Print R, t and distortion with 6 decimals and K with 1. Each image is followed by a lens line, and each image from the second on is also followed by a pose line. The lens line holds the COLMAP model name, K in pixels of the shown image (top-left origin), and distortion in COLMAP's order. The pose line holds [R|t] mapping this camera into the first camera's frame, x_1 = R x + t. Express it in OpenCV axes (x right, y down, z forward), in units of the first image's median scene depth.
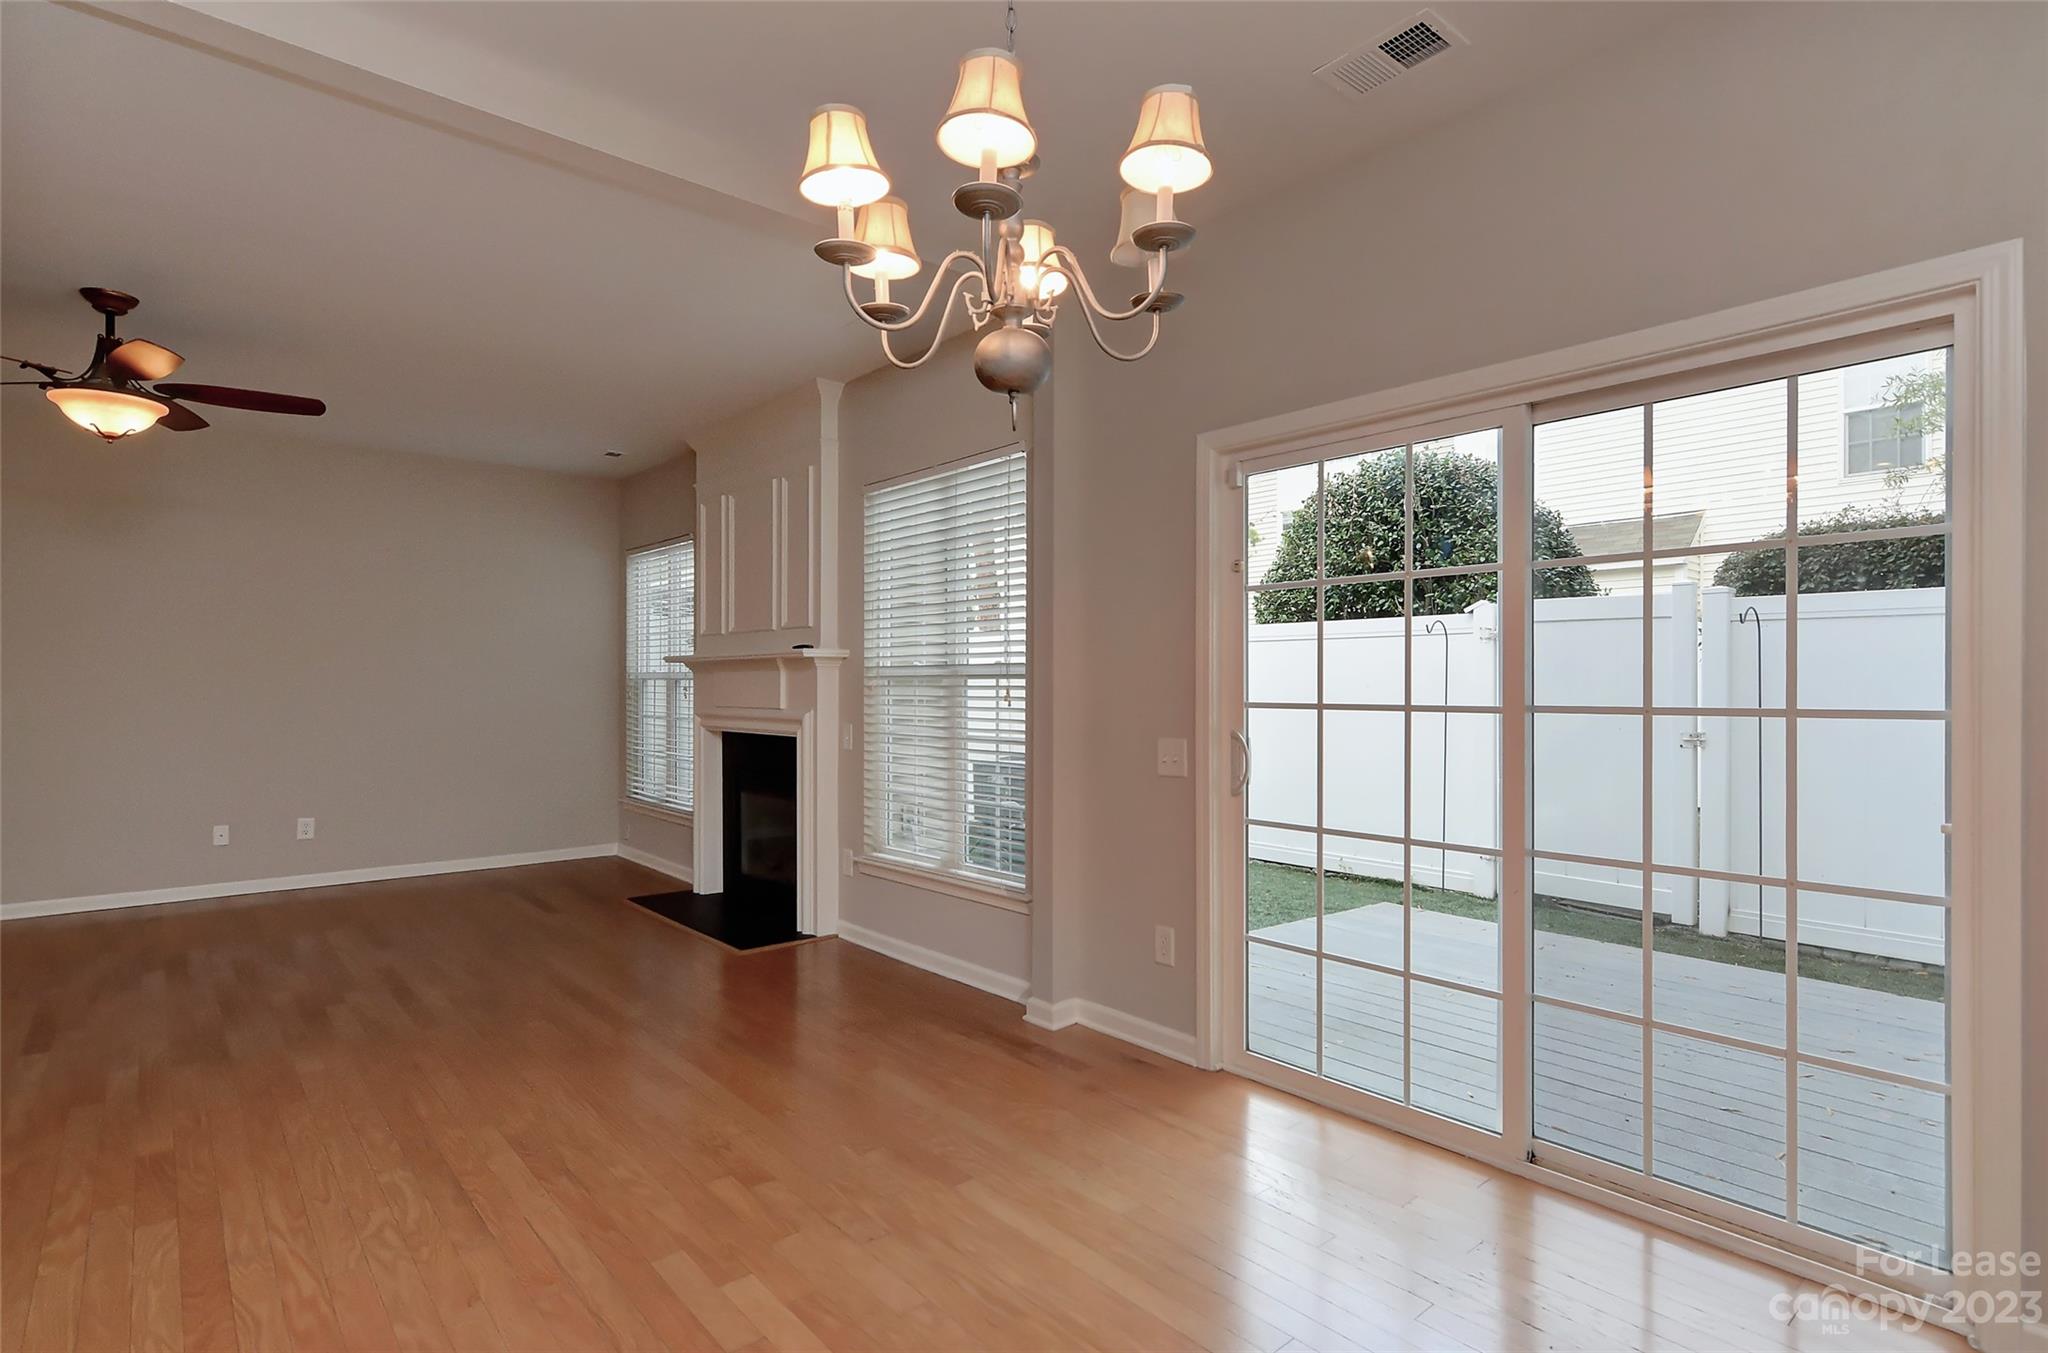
lens RADIAL K [[990.6, 0, 1013.0], [0, 990.6, 691.1], [0, 0, 1]] dist [0.009519, -0.004708]
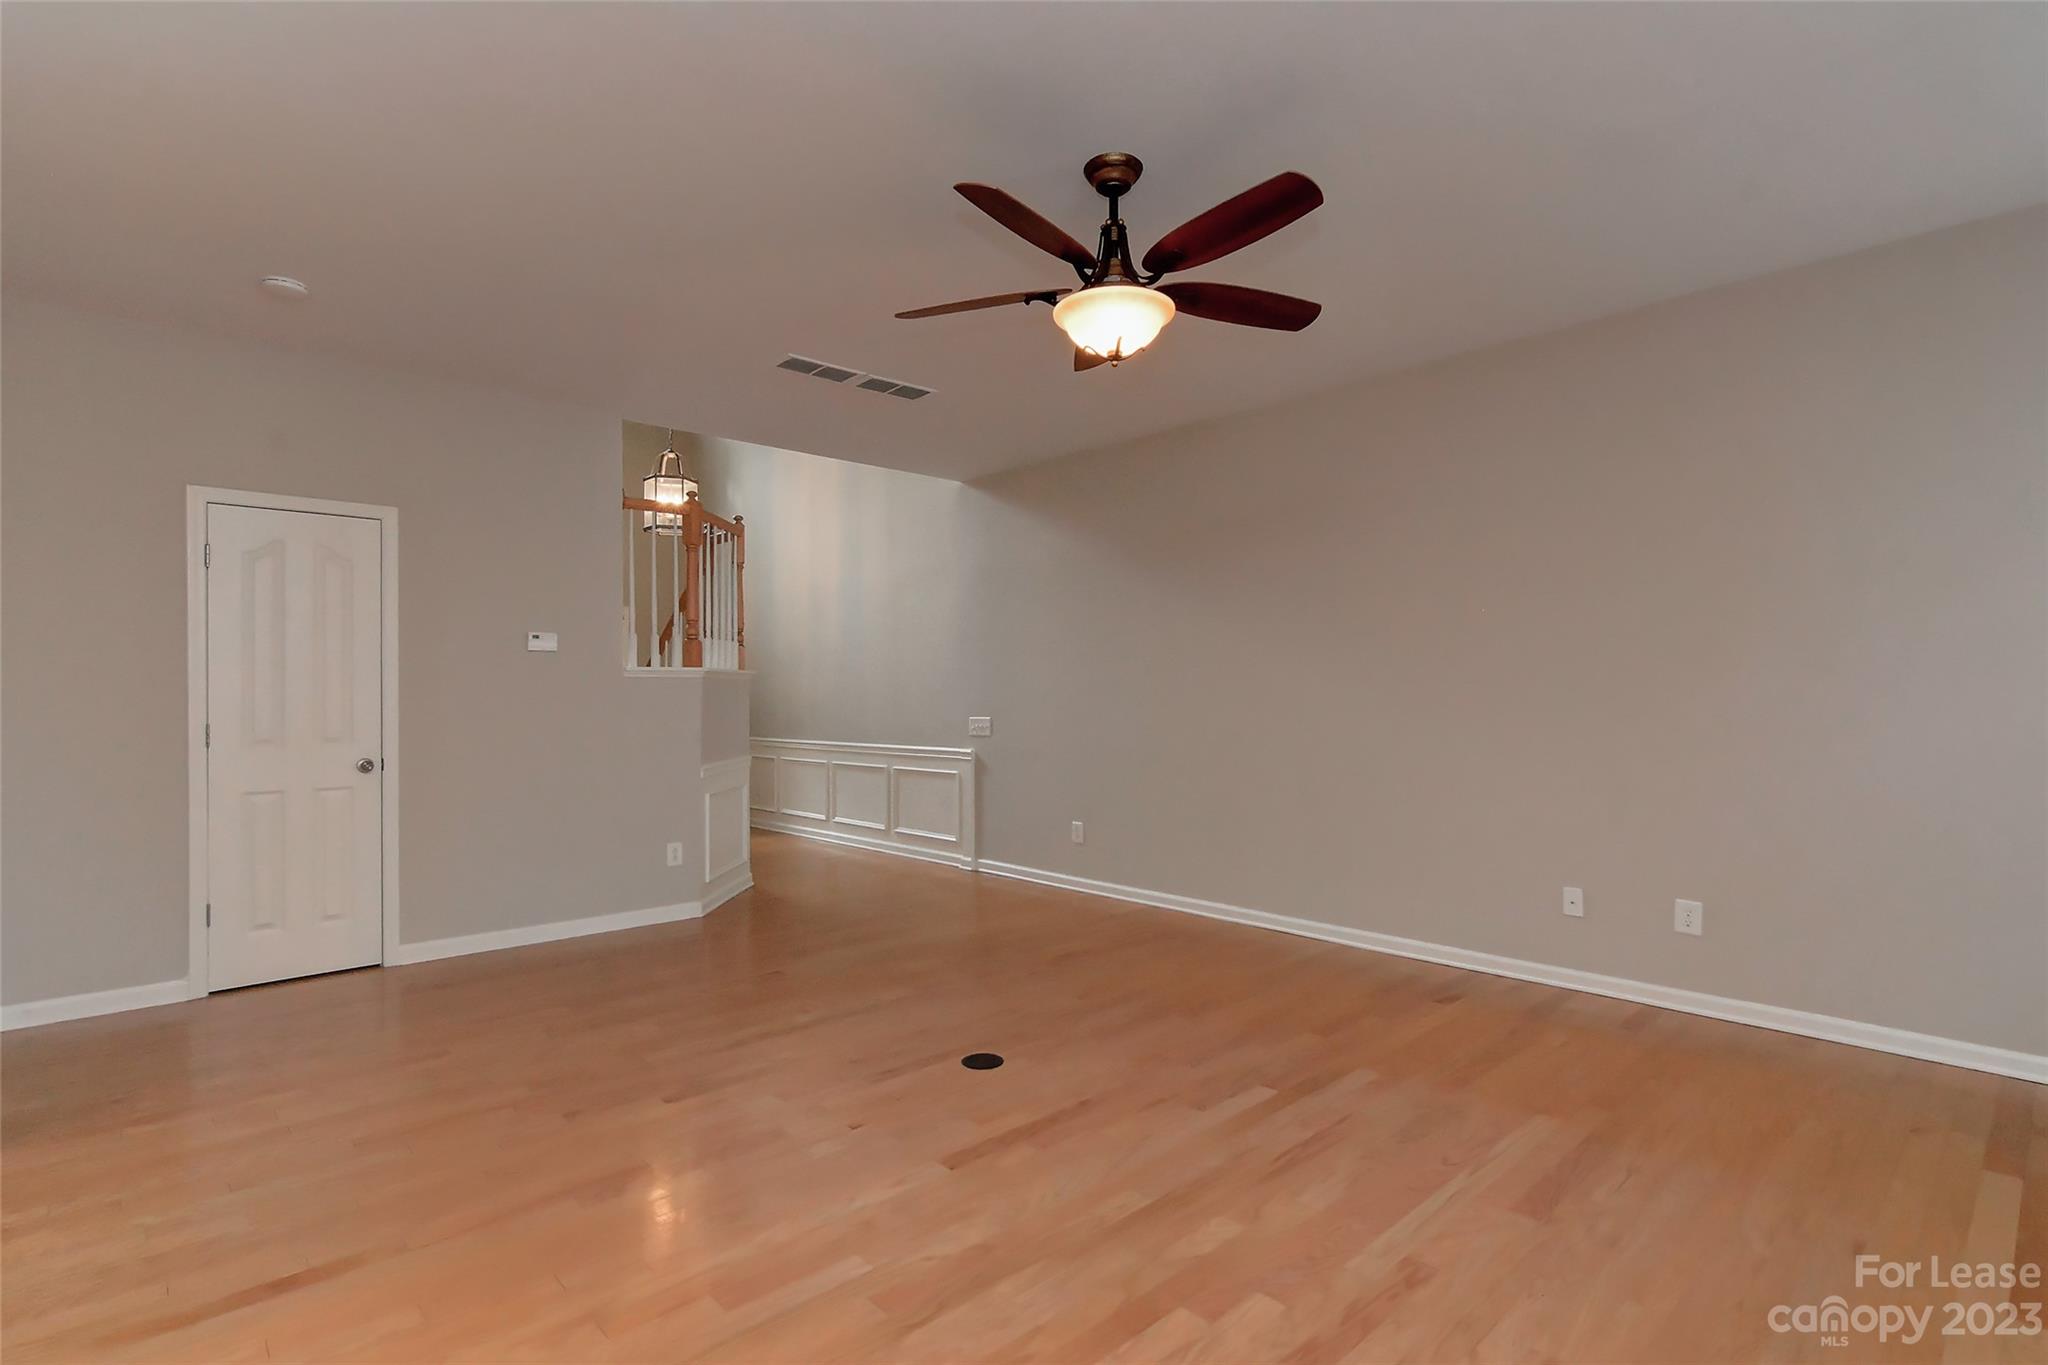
lens RADIAL K [[990.6, 0, 1039.3], [0, 990.6, 689.6], [0, 0, 1]] dist [0.009519, -0.004708]
pose [[0.047273, -0.006357, -0.998862, -0.201113], [0.002321, 0.999978, -0.006255, -0.001088], [0.998879, -0.002023, 0.047287, 1.036634]]
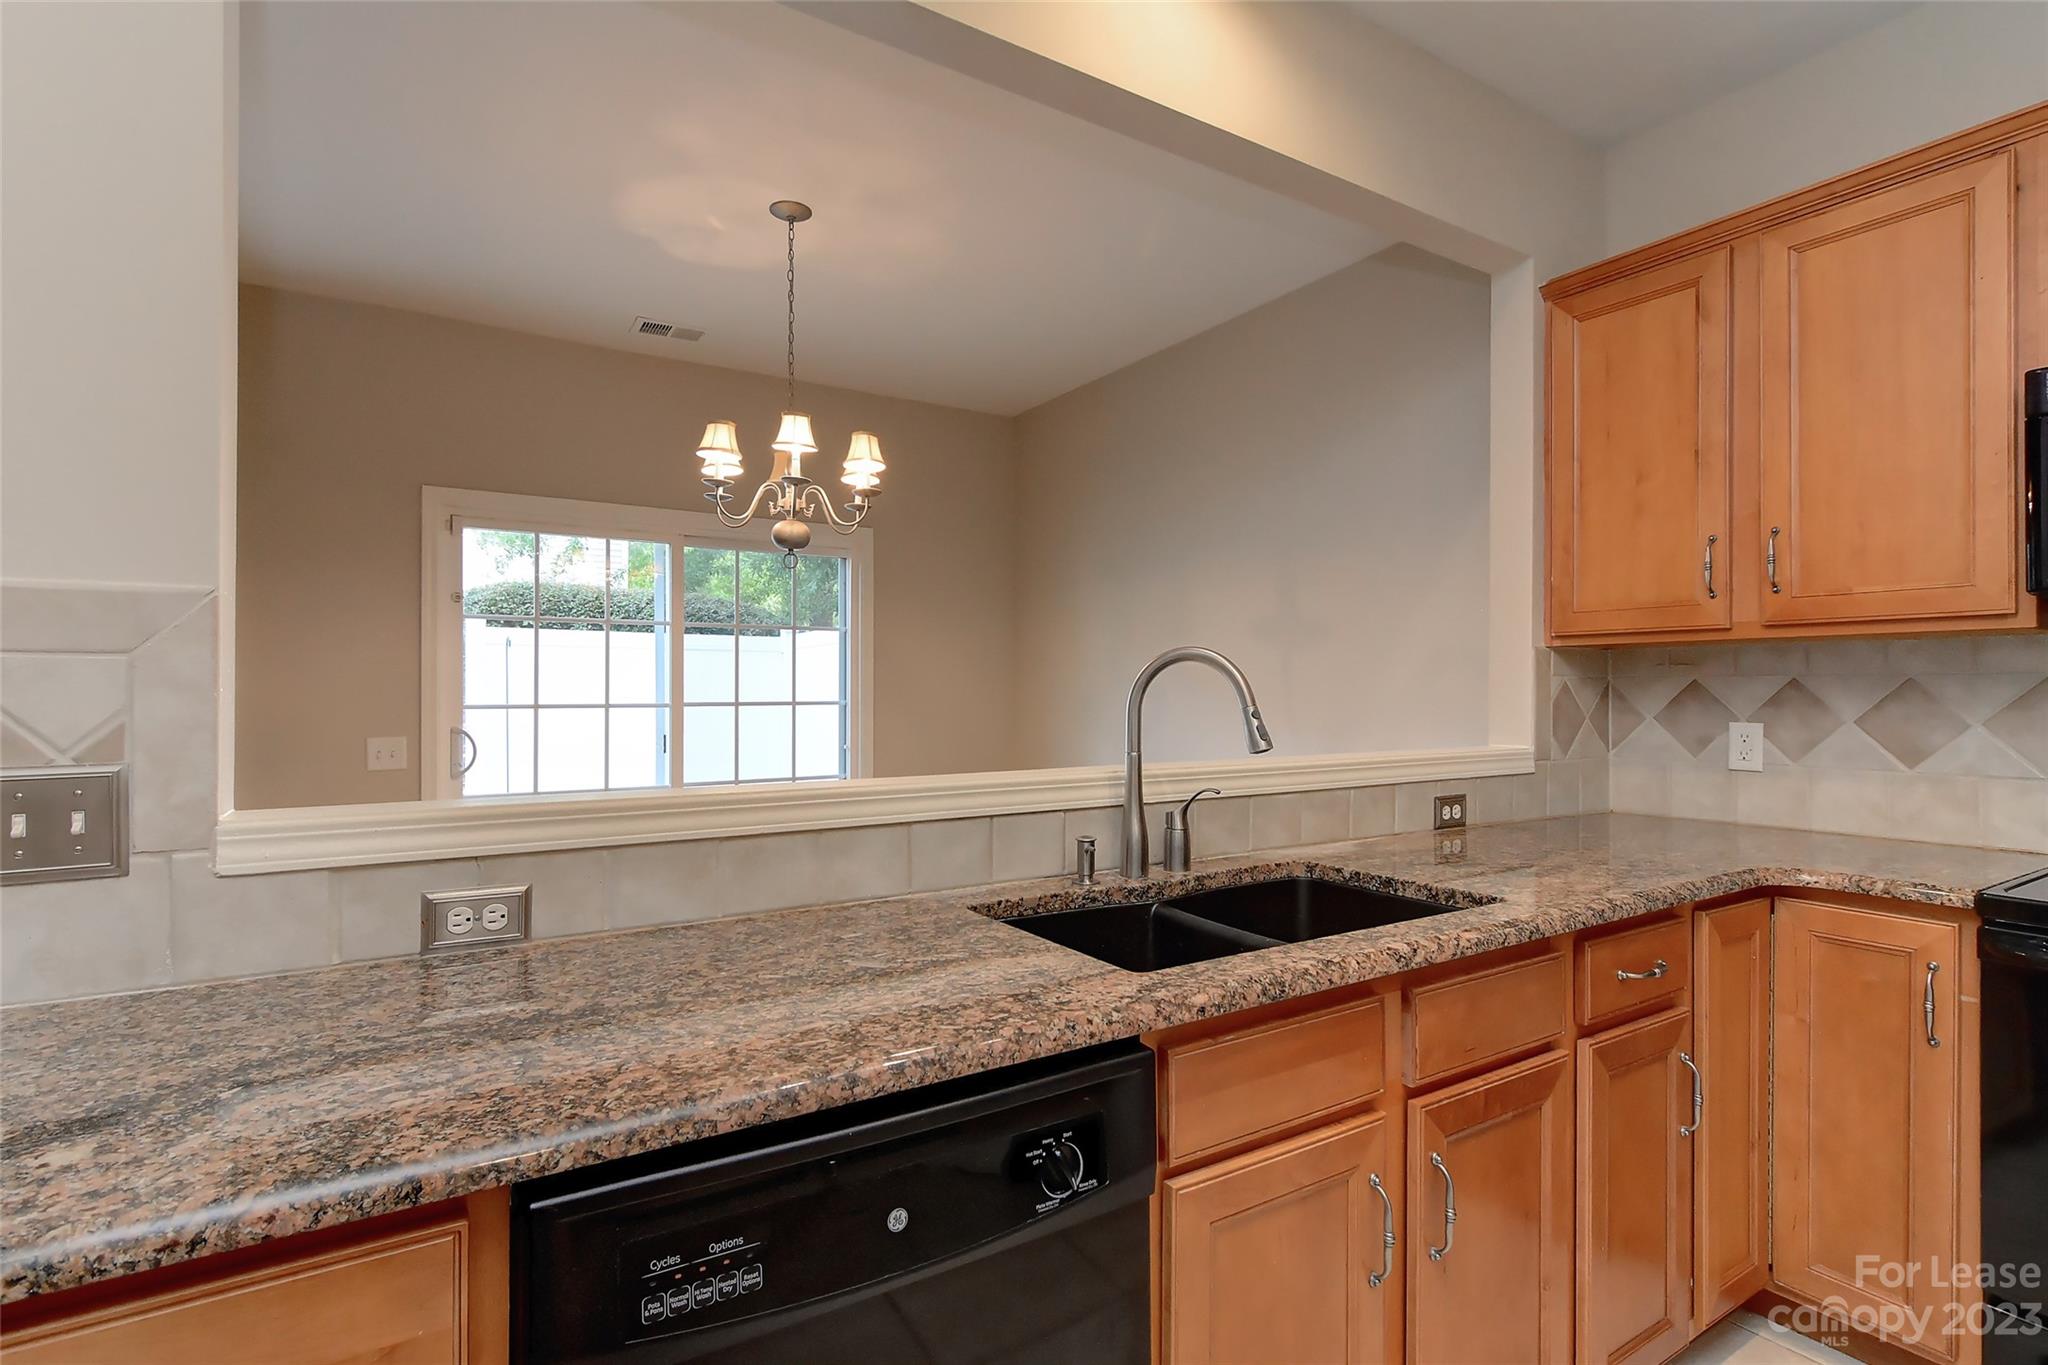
lens RADIAL K [[990.6, 0, 1033.7], [0, 990.6, 685.0], [0, 0, 1]] dist [0.009519, -0.004708]
pose [[0.144123, 0.004274, 0.989551, -0.874002], [0.005822, 0.999970, -0.005167, -0.003318], [-0.989543, 0.006505, 0.144094, 0.082200]]
